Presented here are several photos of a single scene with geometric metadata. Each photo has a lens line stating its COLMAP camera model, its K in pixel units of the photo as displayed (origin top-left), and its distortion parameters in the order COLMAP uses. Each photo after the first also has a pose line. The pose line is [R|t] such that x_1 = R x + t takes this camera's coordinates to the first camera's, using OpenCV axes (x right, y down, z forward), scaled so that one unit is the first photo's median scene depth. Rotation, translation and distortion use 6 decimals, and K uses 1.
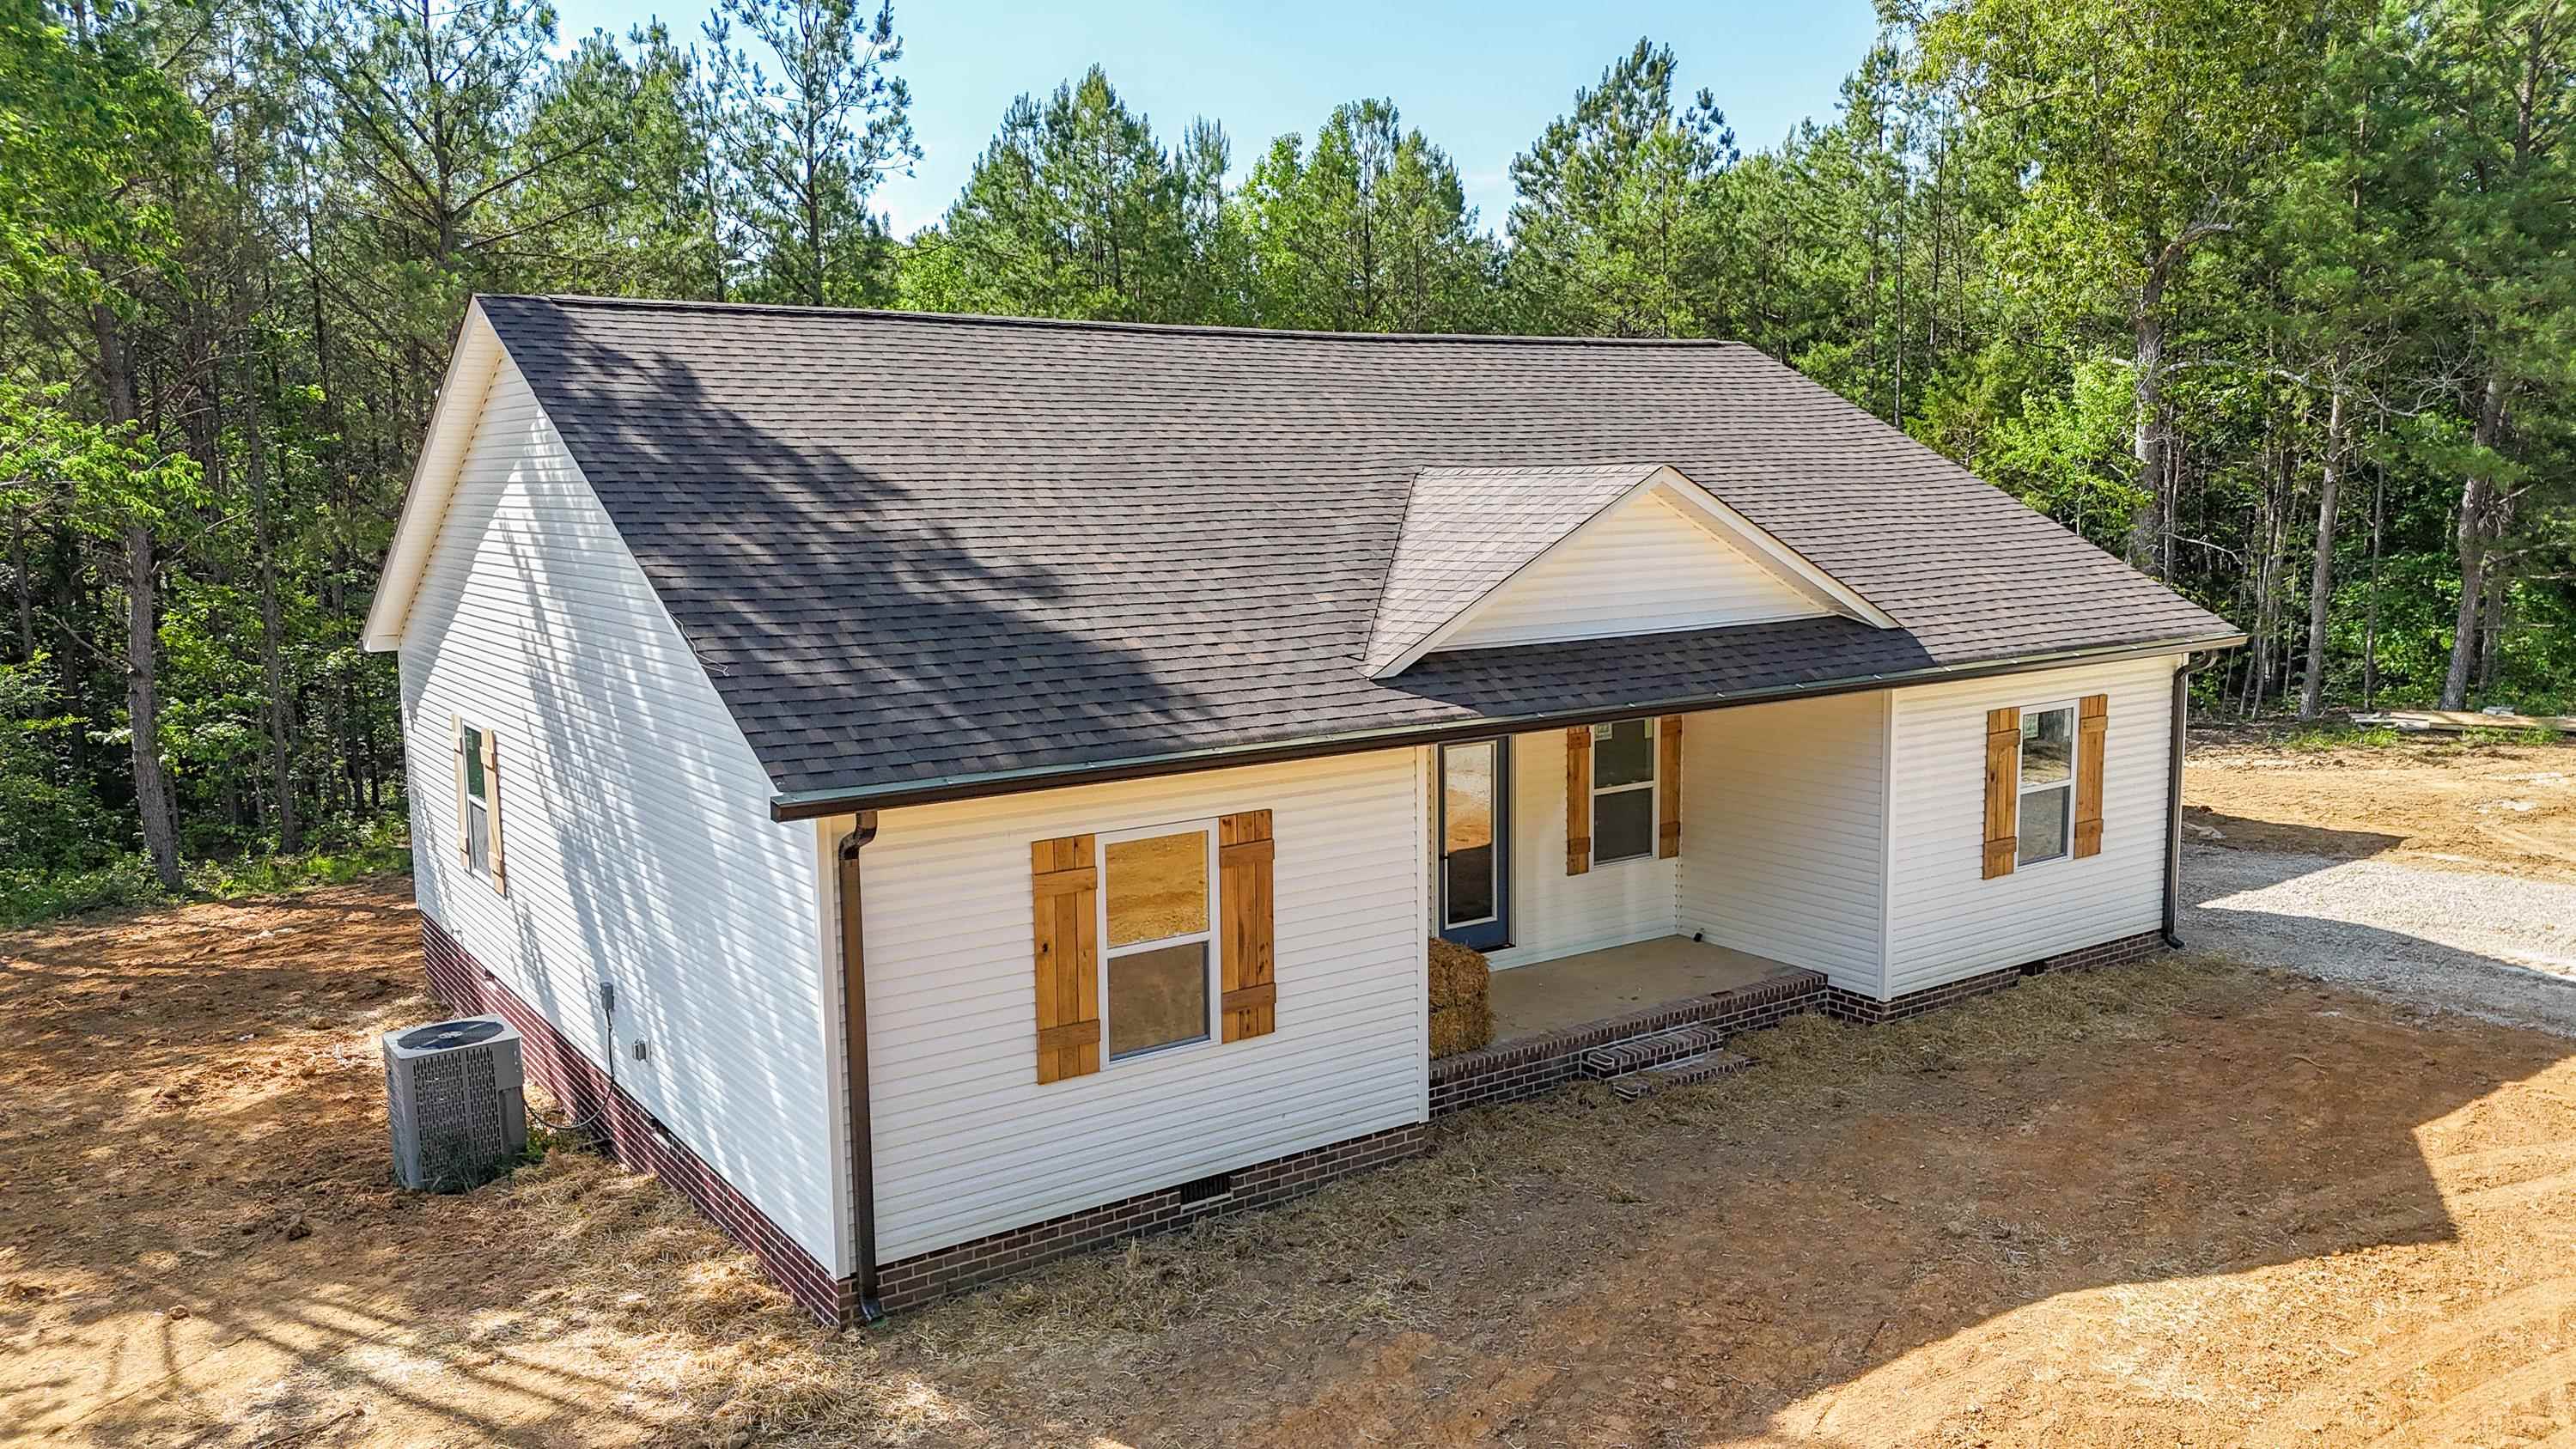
lens RADIAL K [[1912.4, 0, 1281.9], [0, 1912.4, 719.3], [0, 0, 1]] dist [0.058203, -0.036460]
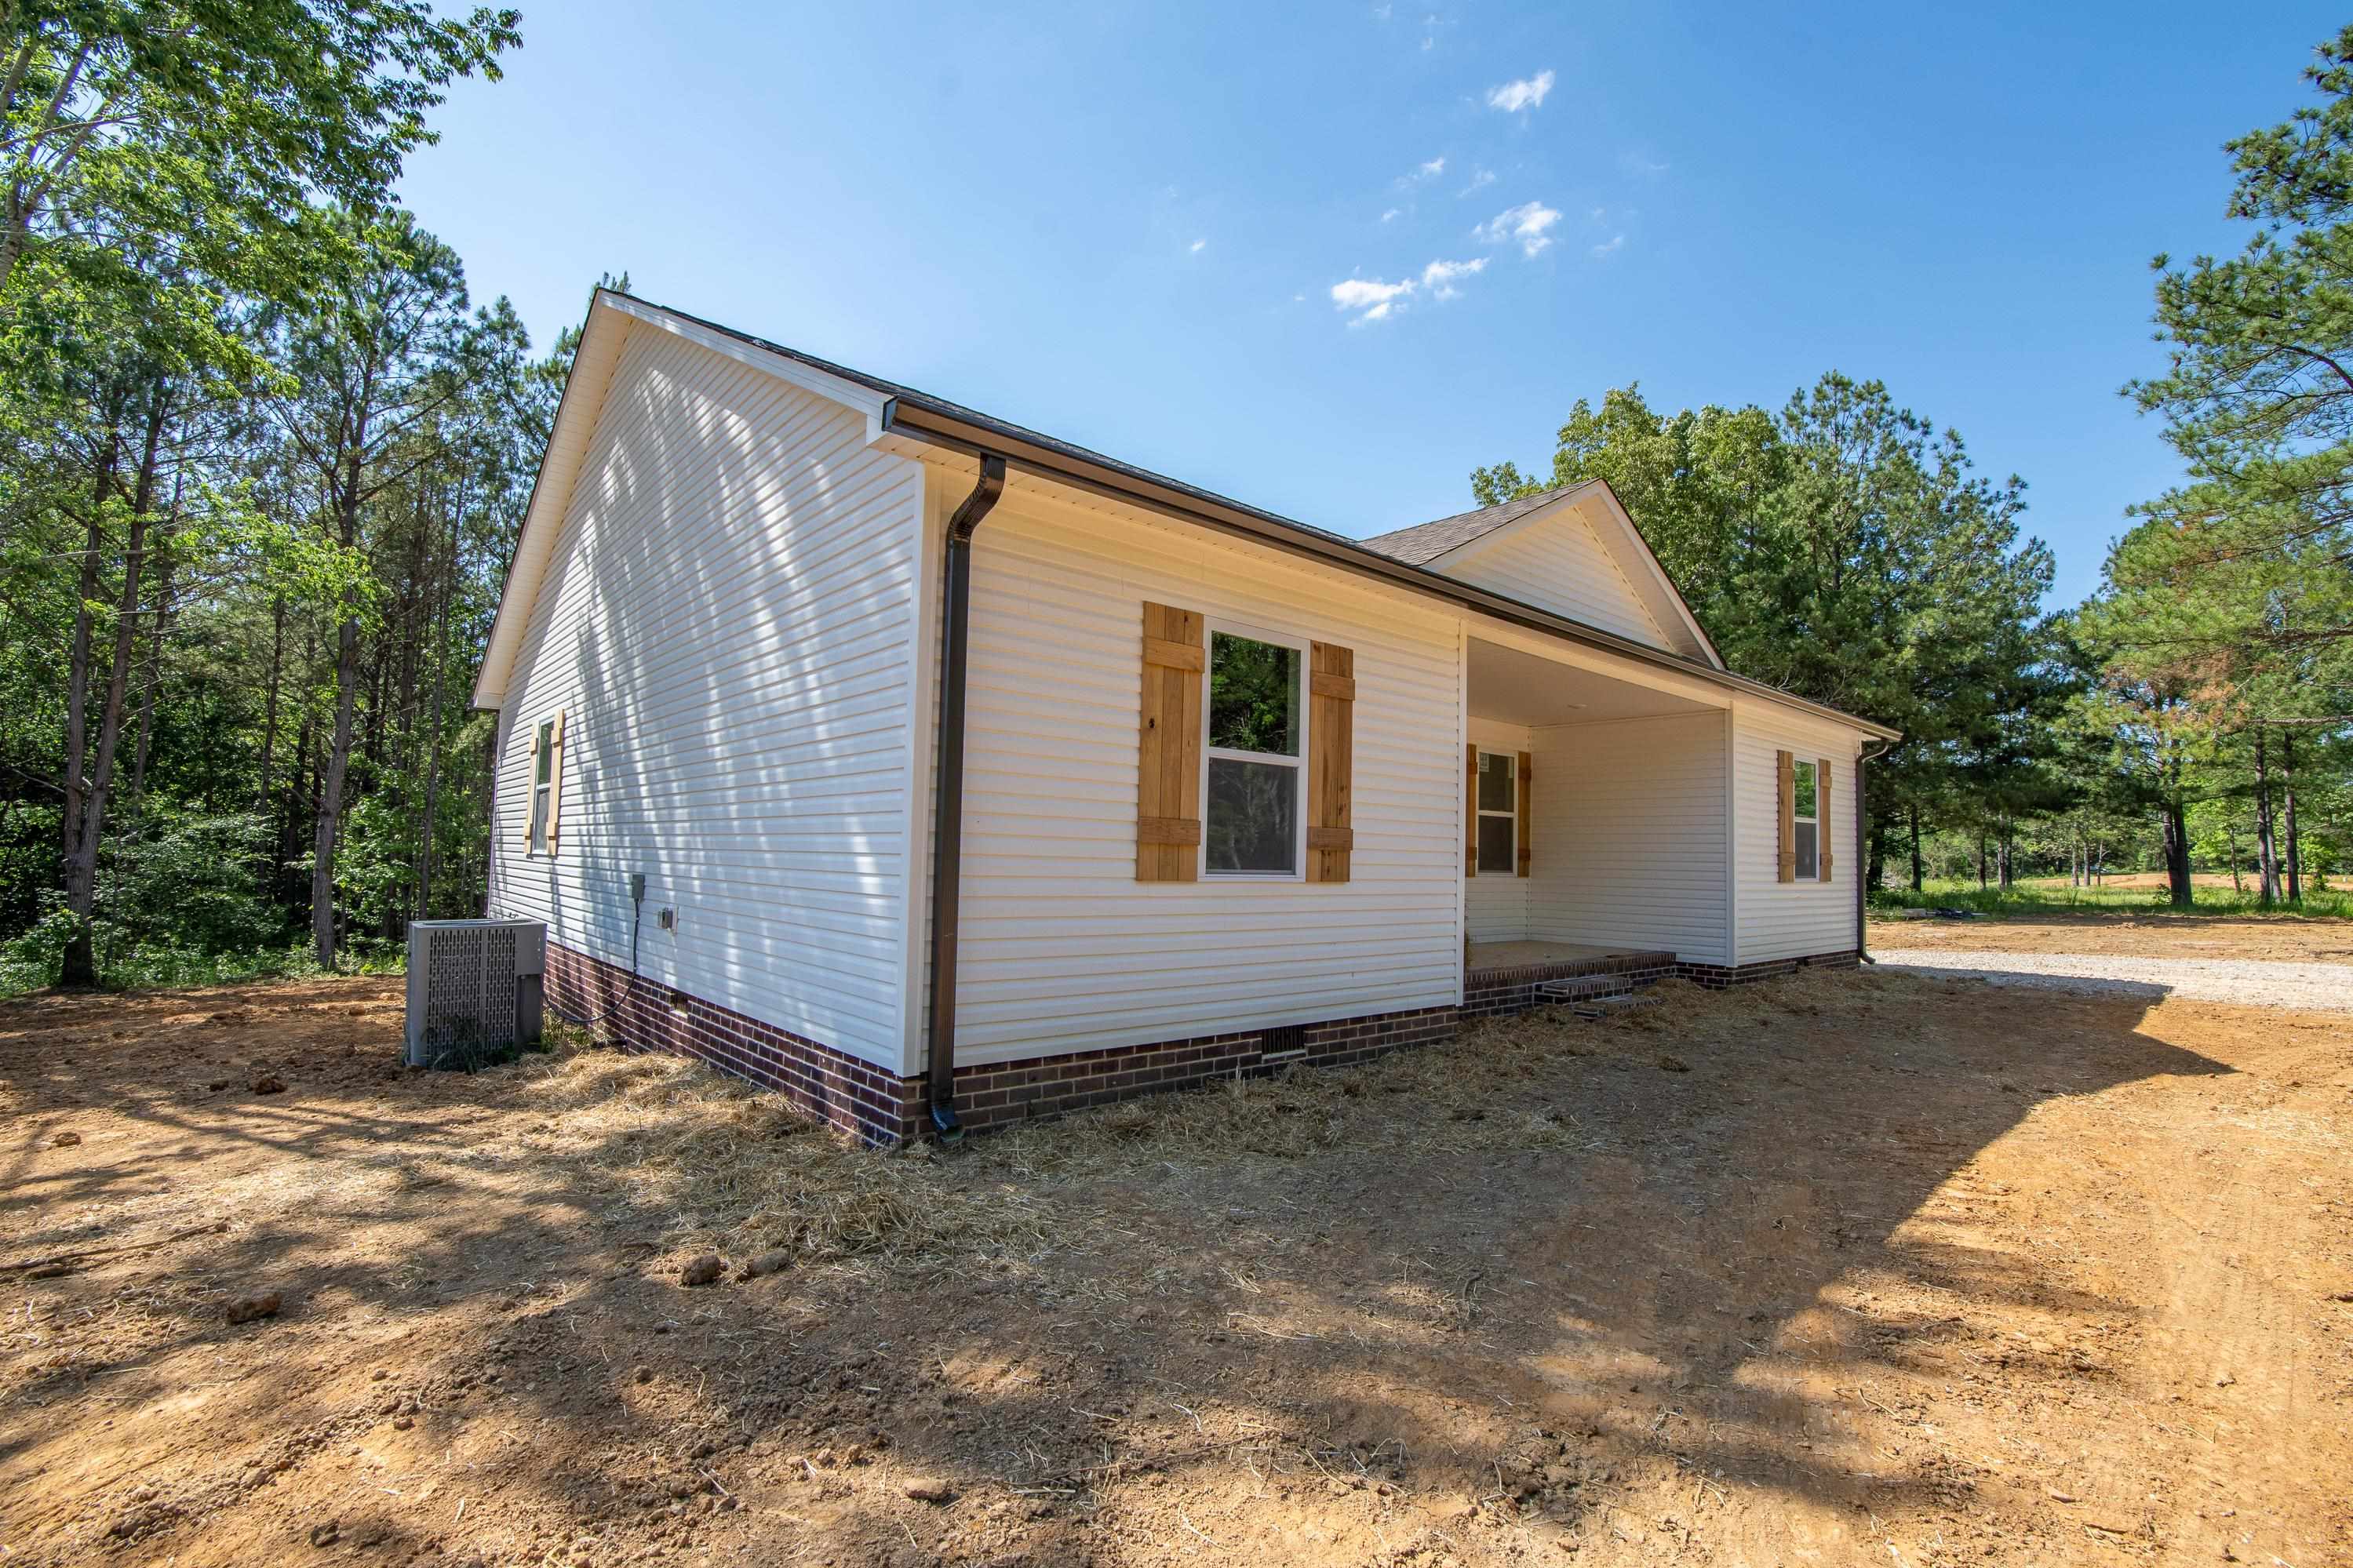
lens RADIAL K [[1053.2, 0, 1166.4], [0, 1053.2, 806.8], [0, 0, 1]] dist [-0.025861, -0.000762]
pose [[0.993671, 0.042727, 0.103886, -0.153383], [-0.023448, 0.983357, -0.180162, 0.226489], [-0.109855, 0.176586, 0.978136, 0.488866]]
